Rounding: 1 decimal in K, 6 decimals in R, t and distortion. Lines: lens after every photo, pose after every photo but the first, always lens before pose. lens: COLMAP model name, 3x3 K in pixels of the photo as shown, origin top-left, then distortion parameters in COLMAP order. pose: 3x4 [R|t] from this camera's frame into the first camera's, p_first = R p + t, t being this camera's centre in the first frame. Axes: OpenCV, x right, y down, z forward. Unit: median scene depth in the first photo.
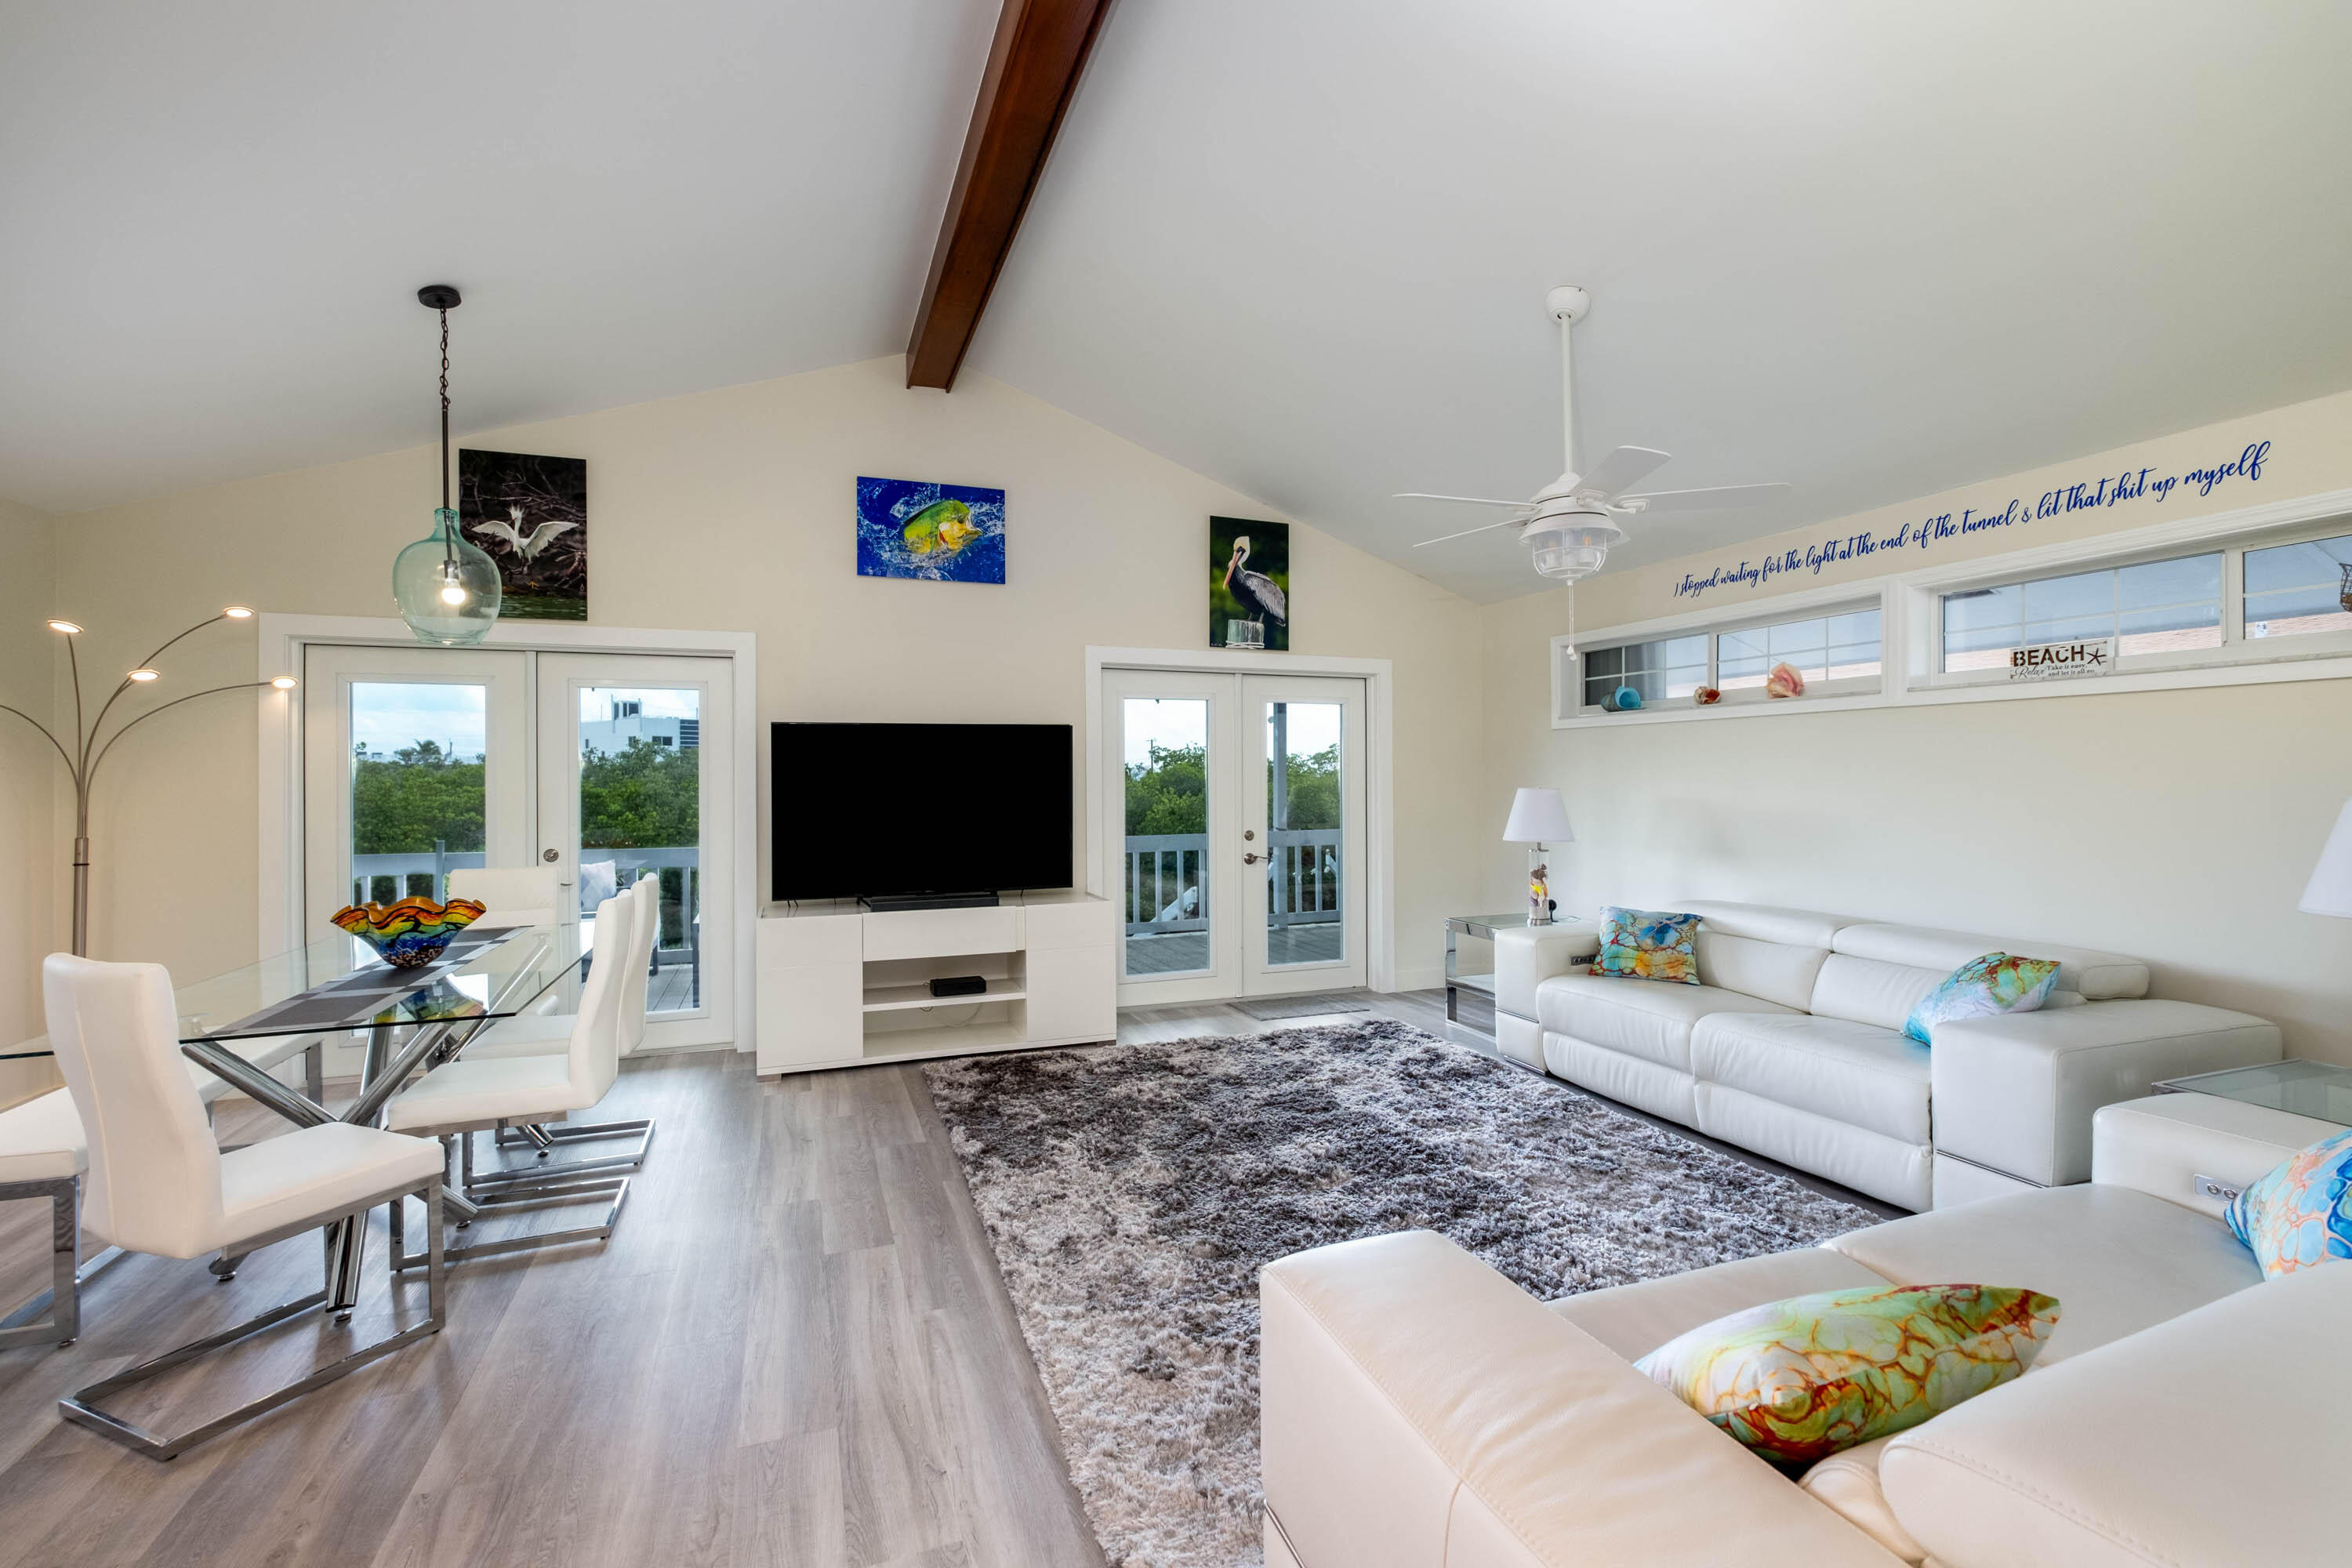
lens RADIAL K [[1013.1, 0, 1176.5], [0, 1013.1, 775.5], [0, 0, 1]] dist [-0.003361, -0.000006]
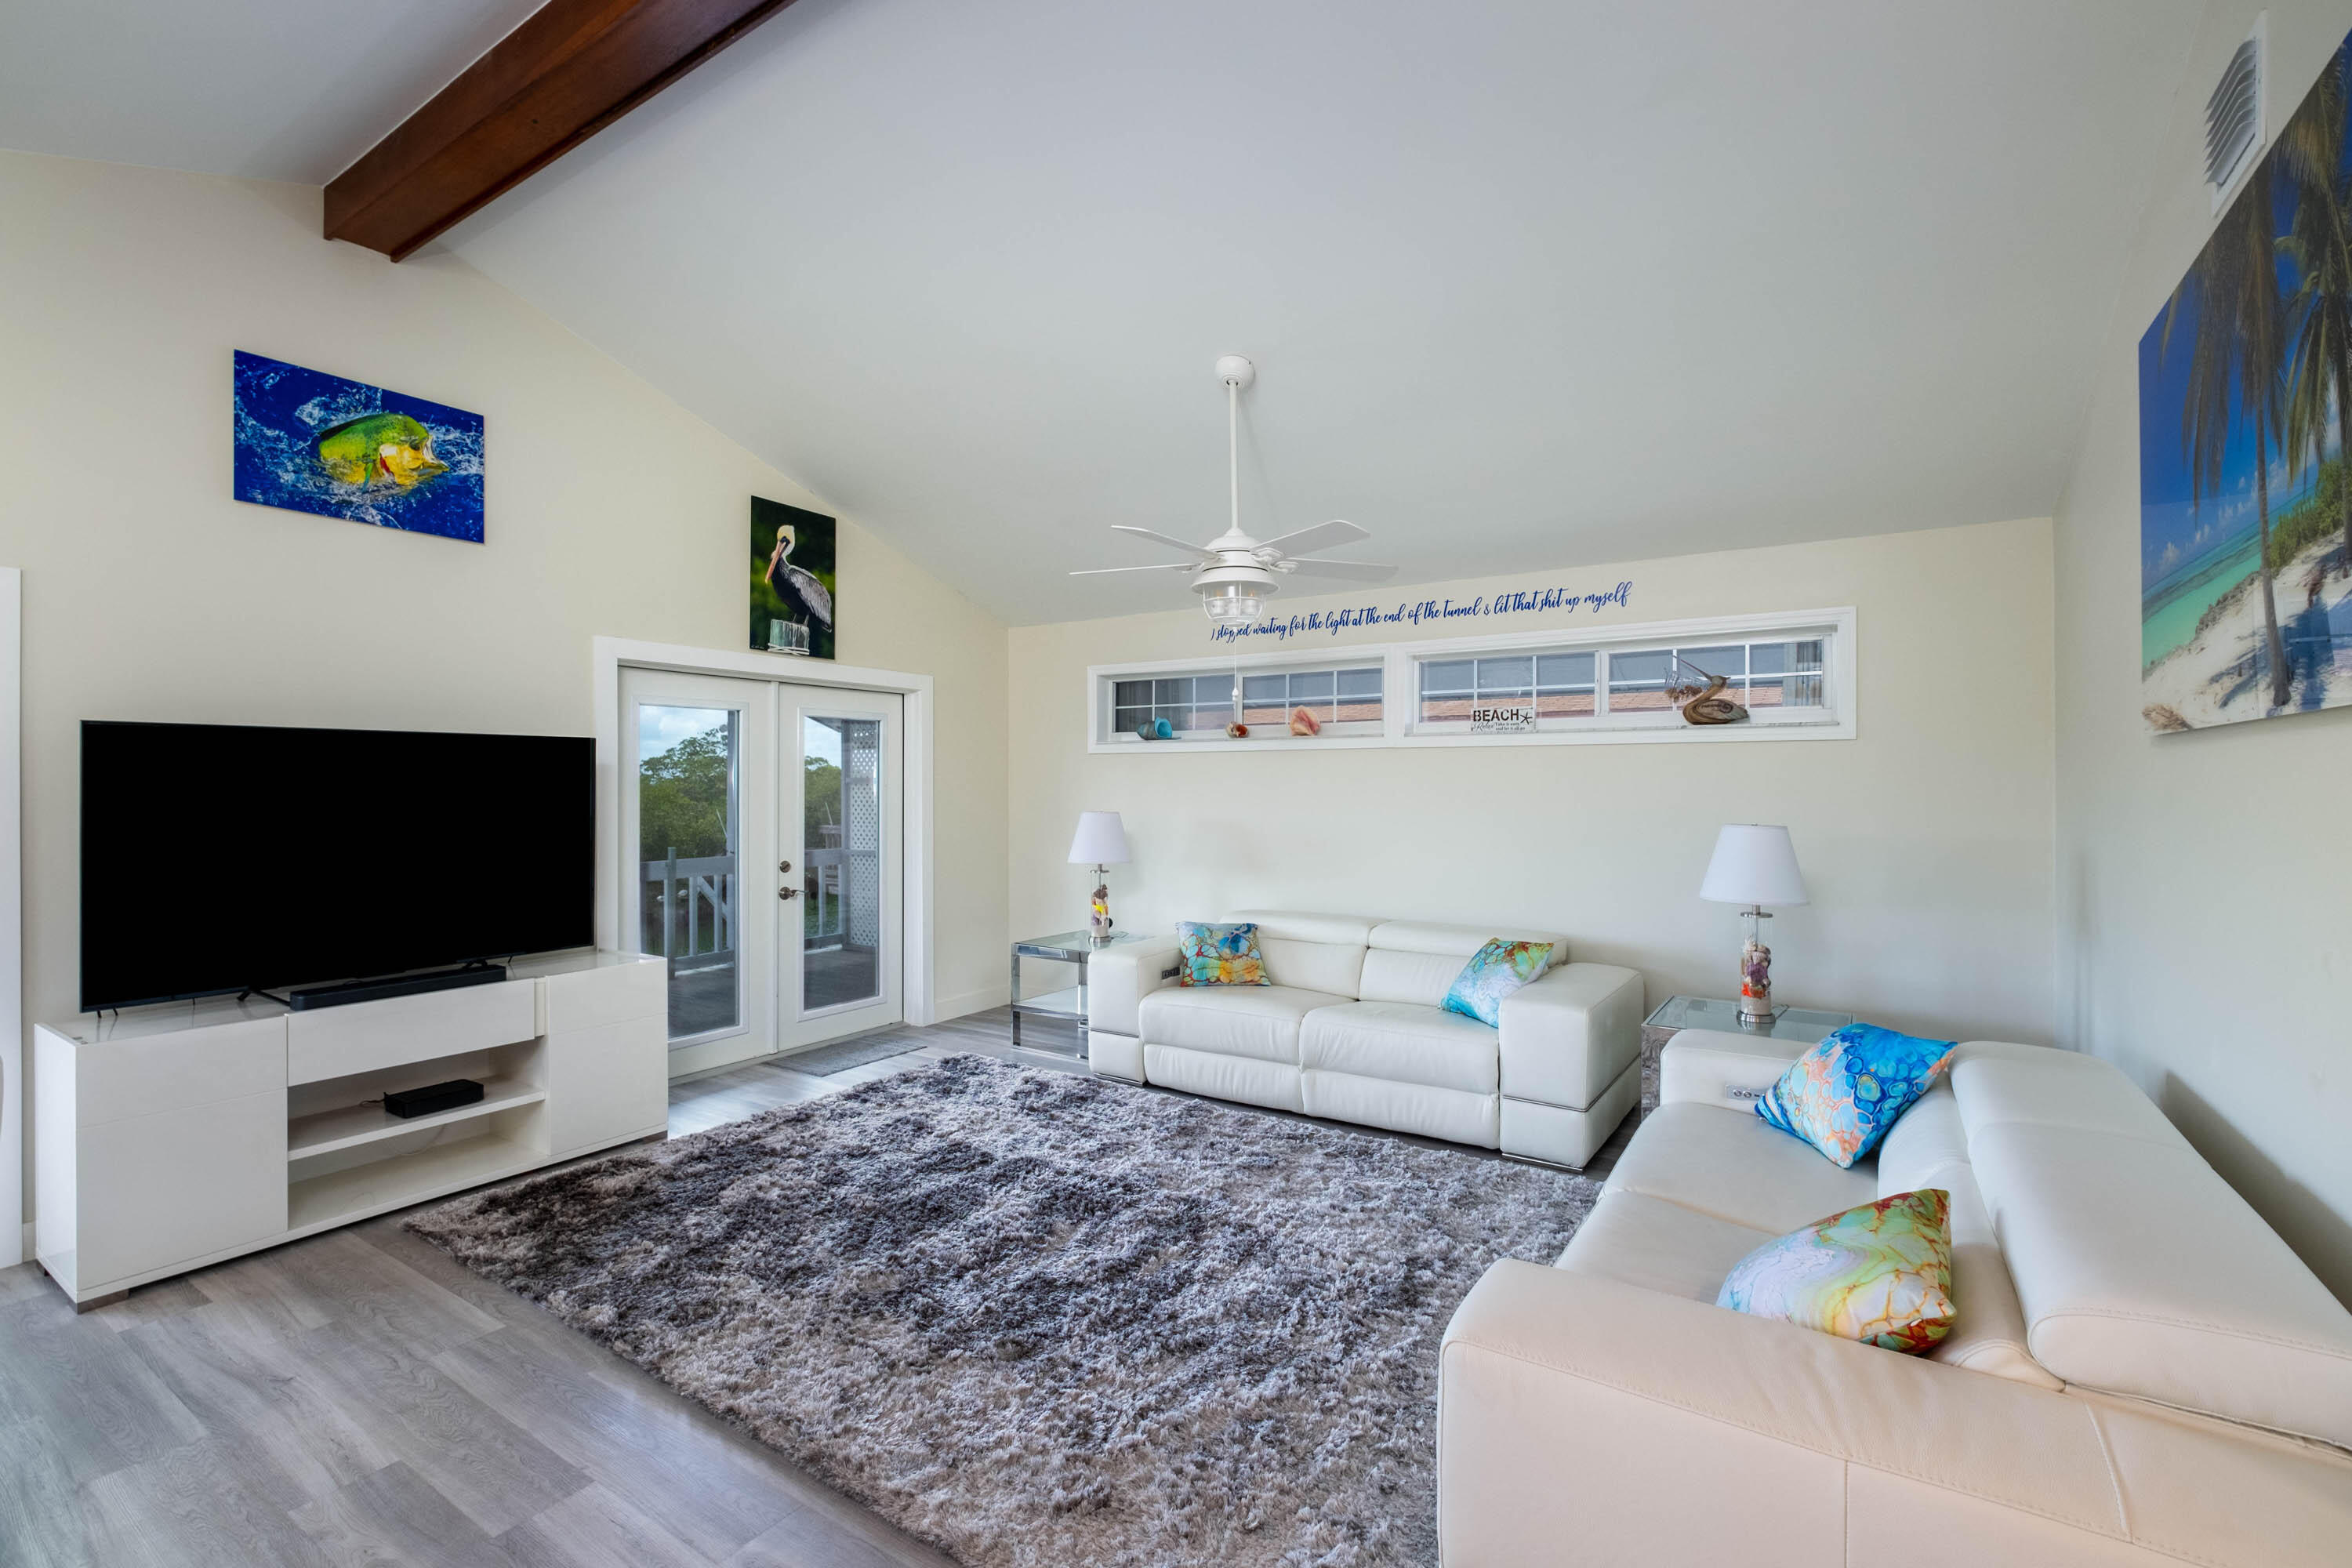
lens RADIAL K [[1026.2, 0, 1176.0], [0, 1026.2, 784.0], [0, 0, 1]] dist [-0.000559, -0.000264]
pose [[0.808952, 0.005483, 0.587850, -0.234573], [-0.005847, 0.999982, -0.001281, -0.017649], [-0.587846, -0.002401, 0.808969, 0.112282]]
